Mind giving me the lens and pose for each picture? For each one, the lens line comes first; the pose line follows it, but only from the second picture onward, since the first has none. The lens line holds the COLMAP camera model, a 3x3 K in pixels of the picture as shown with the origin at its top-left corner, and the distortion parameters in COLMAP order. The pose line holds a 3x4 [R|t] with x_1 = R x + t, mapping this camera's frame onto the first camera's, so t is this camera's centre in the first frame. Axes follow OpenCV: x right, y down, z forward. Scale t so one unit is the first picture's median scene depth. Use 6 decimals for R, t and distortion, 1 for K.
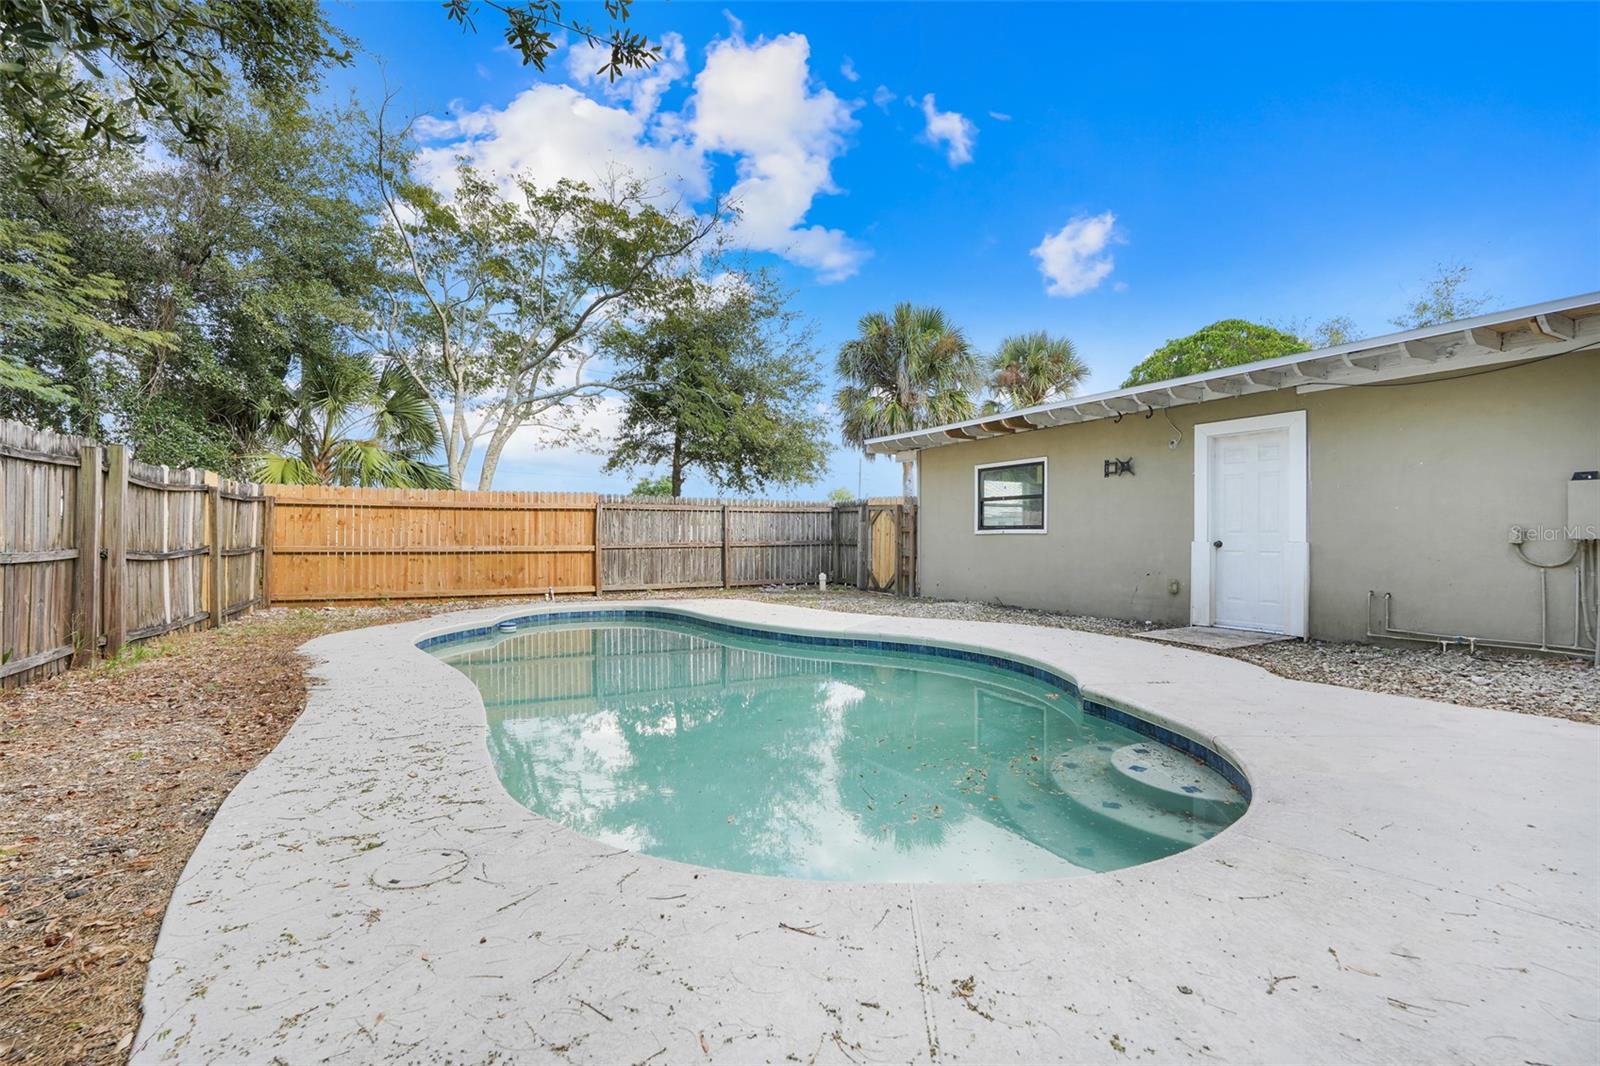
lens RADIAL K [[723.3, 0, 797.7], [0, 723.3, 531.7], [0, 0, 1]] dist [-0.000608, 0.000218]
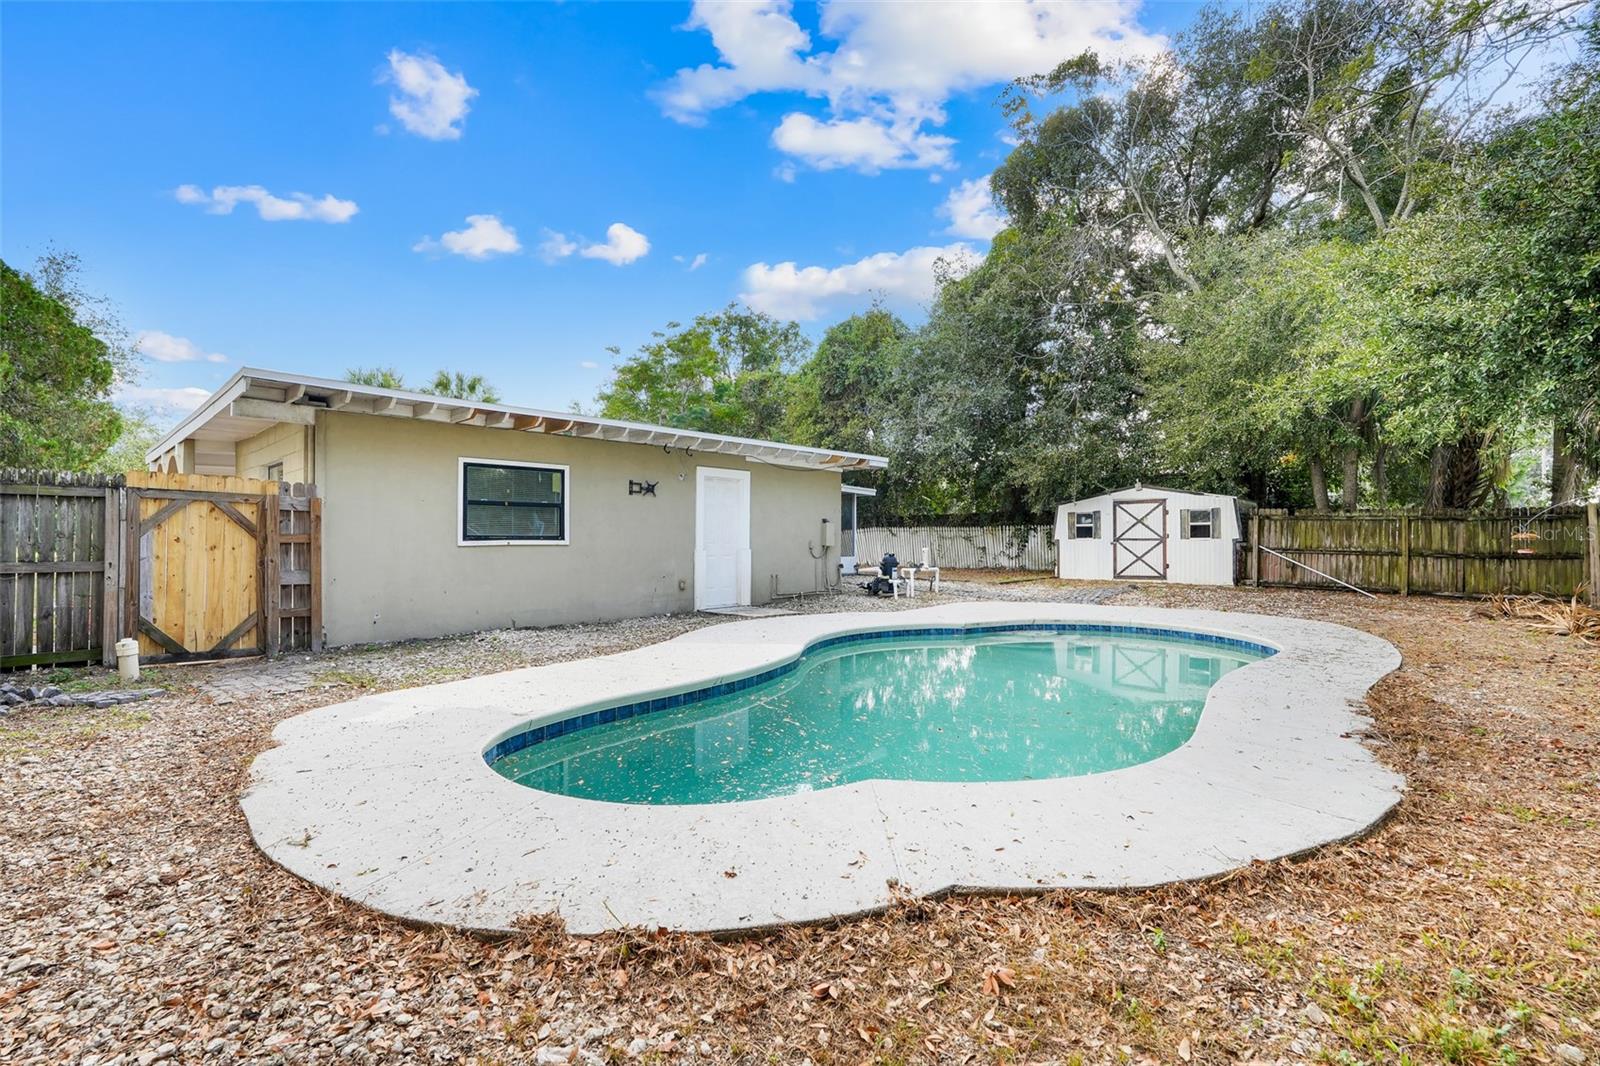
lens RADIAL K [[723.3, 0, 791.7], [0, 723.3, 535.9], [0, 0, 1]] dist [-0.000608, 0.000218]
pose [[-0.307589, 0.001839, 0.951517, -0.485382], [-0.006796, 0.999968, -0.004130, -0.005474], [-0.951495, -0.007737, -0.307567, 0.735517]]
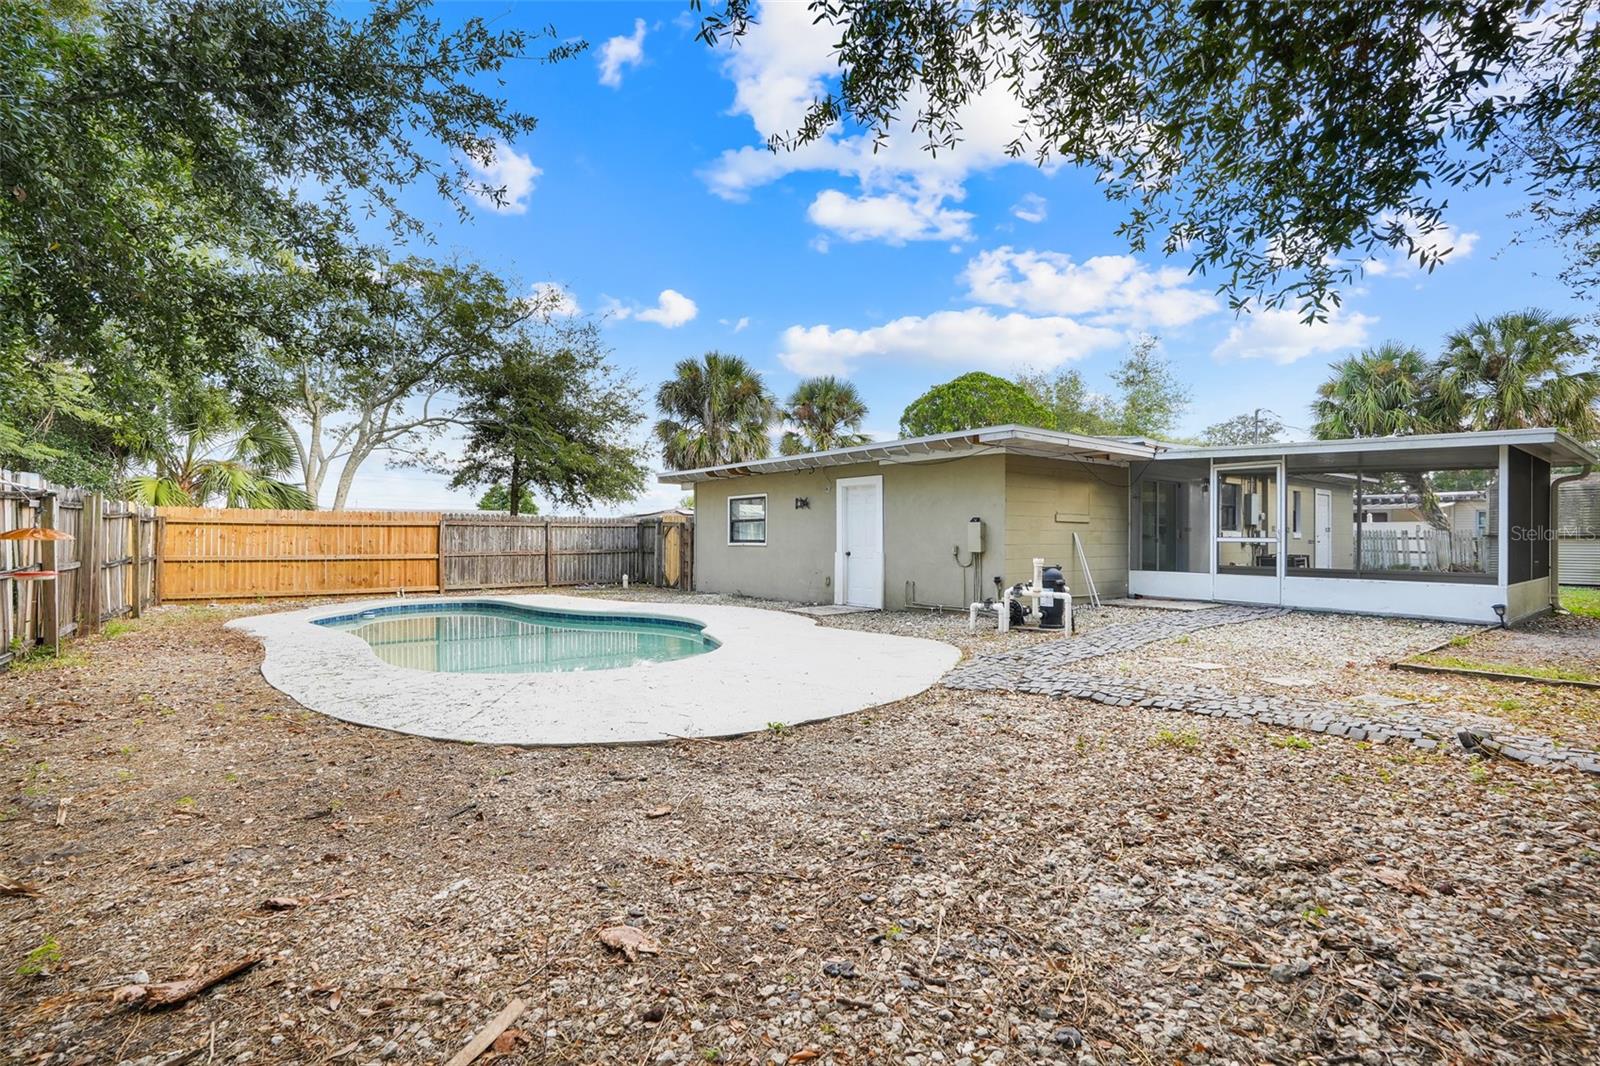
lens RADIAL K [[723.3, 0, 787.9], [0, 723.3, 534.5], [0, 0, 1]] dist [-0.000608, 0.000218]
pose [[0.986237, 0.001555, 0.165332, 0.105110], [-0.001619, 0.999999, 0.000255, -0.015222], [-0.165331, -0.000519, 0.986238, -0.325918]]
